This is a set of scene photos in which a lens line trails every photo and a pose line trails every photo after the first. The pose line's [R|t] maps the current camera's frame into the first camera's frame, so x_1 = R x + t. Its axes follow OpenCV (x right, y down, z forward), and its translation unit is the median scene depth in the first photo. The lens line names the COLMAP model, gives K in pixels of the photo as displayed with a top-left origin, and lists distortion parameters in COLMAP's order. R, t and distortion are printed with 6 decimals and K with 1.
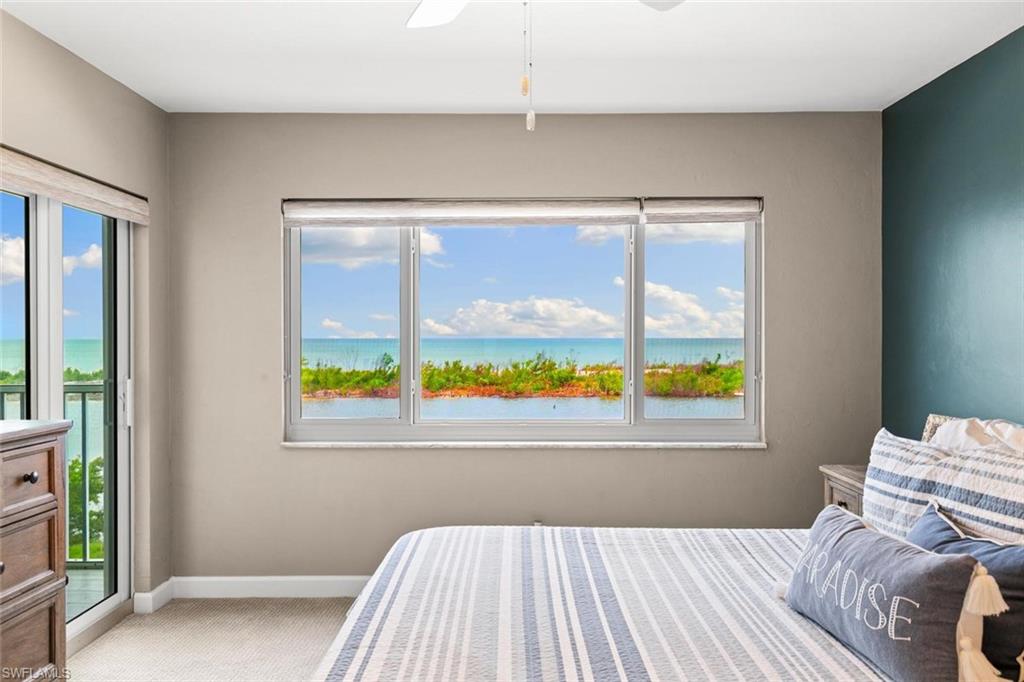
lens RADIAL K [[779.9, 0, 512.2], [0, 779.9, 335.6], [0, 0, 1]] dist [0.005042, 0.001520]
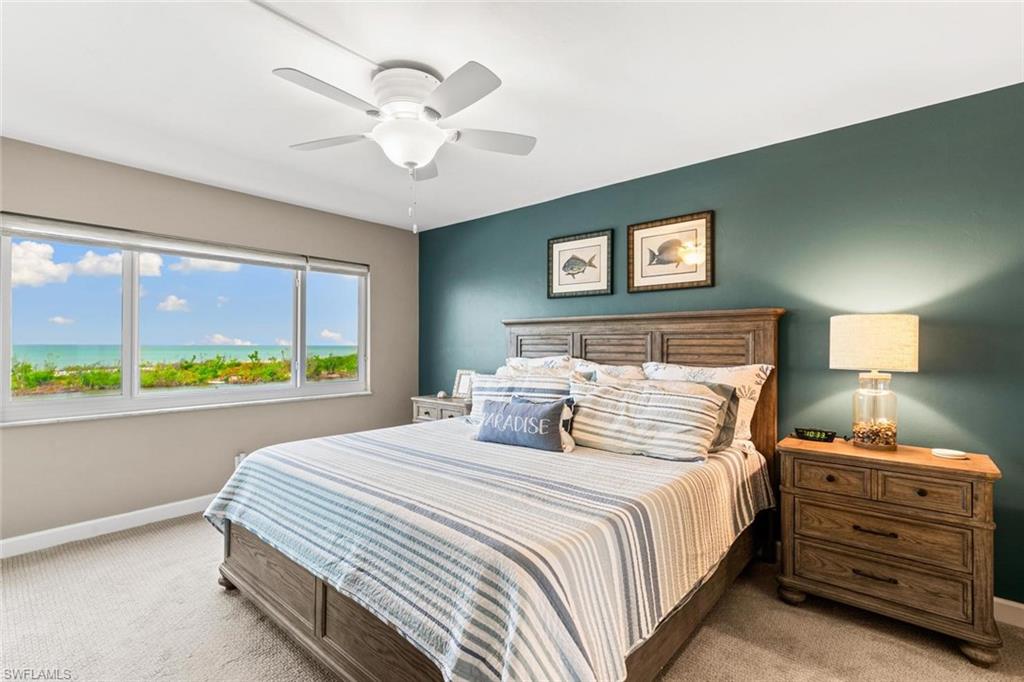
lens RADIAL K [[463.6, 0, 512.5], [0, 463.6, 332.7], [0, 0, 1]] dist [-0.000636, 0.000292]
pose [[0.651141, 0.019993, 0.758693, -0.344394], [-0.003184, 0.999716, -0.023612, 0.019159], [-0.758950, 0.012959, 0.651020, -0.019012]]
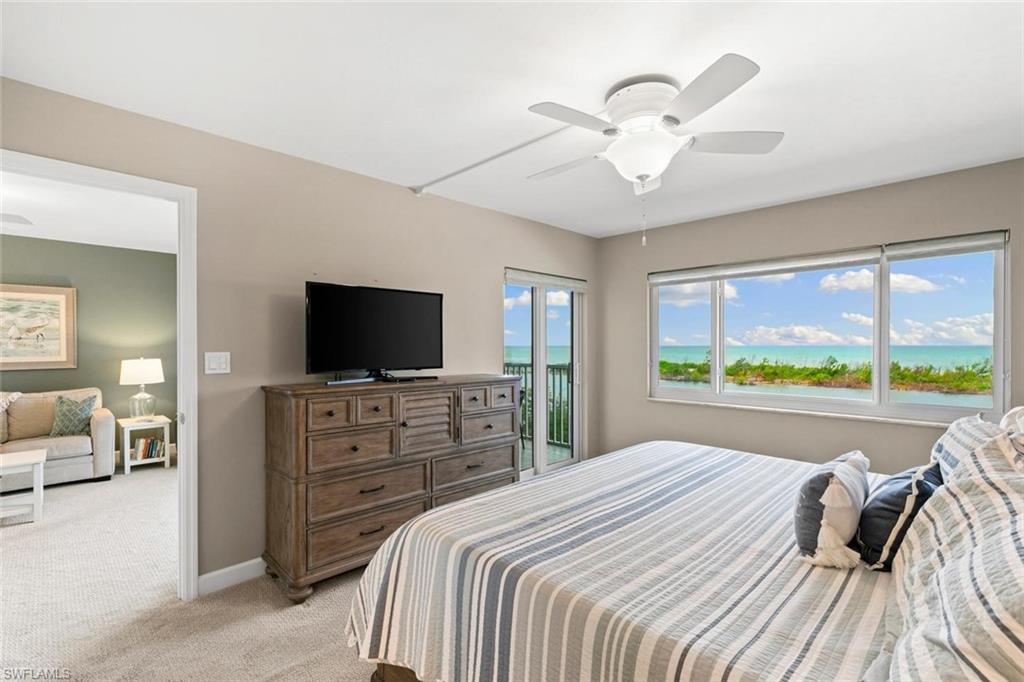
lens RADIAL K [[459.7, 0, 511.6], [0, 459.7, 344.1], [0, 0, 1]] dist [-0.000176, -0.000352]
pose [[0.718113, -0.000983, -0.695926, 0.284490], [0.001873, 0.999998, 0.000520, 0.001337], [0.695924, -0.001677, 0.718113, -0.068298]]
